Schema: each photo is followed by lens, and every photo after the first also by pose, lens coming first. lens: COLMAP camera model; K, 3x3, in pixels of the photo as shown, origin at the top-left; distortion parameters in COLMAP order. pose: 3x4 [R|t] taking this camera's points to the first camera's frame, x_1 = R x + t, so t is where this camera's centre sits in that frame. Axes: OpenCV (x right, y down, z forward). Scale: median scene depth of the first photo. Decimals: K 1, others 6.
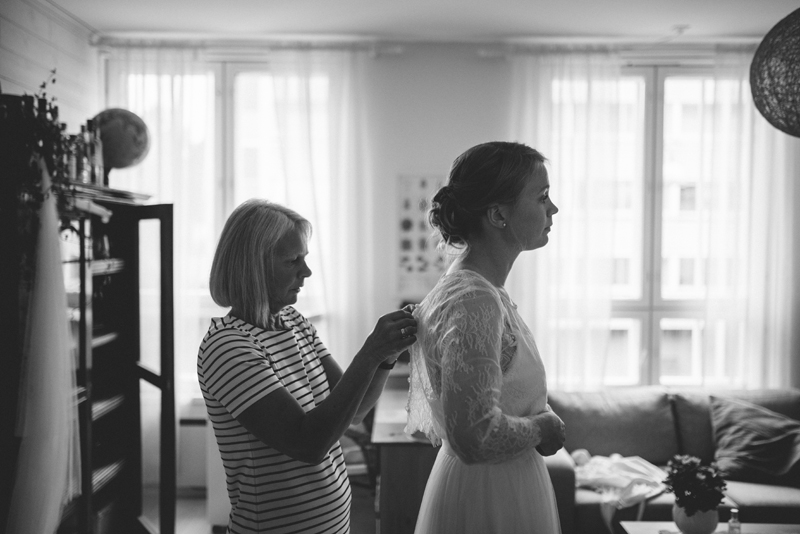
lens RADIAL K [[862.8, 0, 400.0], [0, 862.8, 267.0], [0, 0, 1]] dist [0.065362, -0.009638]
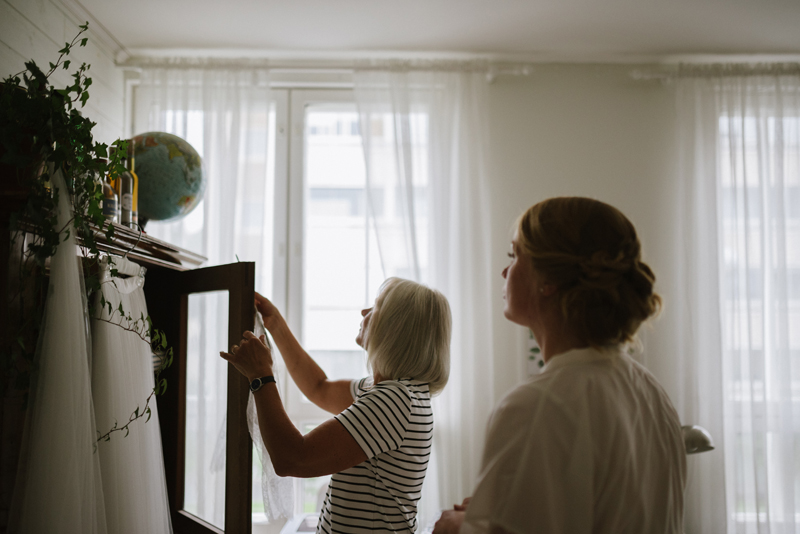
lens RADIAL K [[856.8, 0, 400.0], [0, 856.8, 267.0], [0, 0, 1]] dist [0.017775, 0.029699]
pose [[0.999734, -0.003878, 0.022729, -0.128853], [0.006463, 0.993369, -0.114789, 0.001984], [-0.022133, 0.114905, 0.993130, 0.286337]]
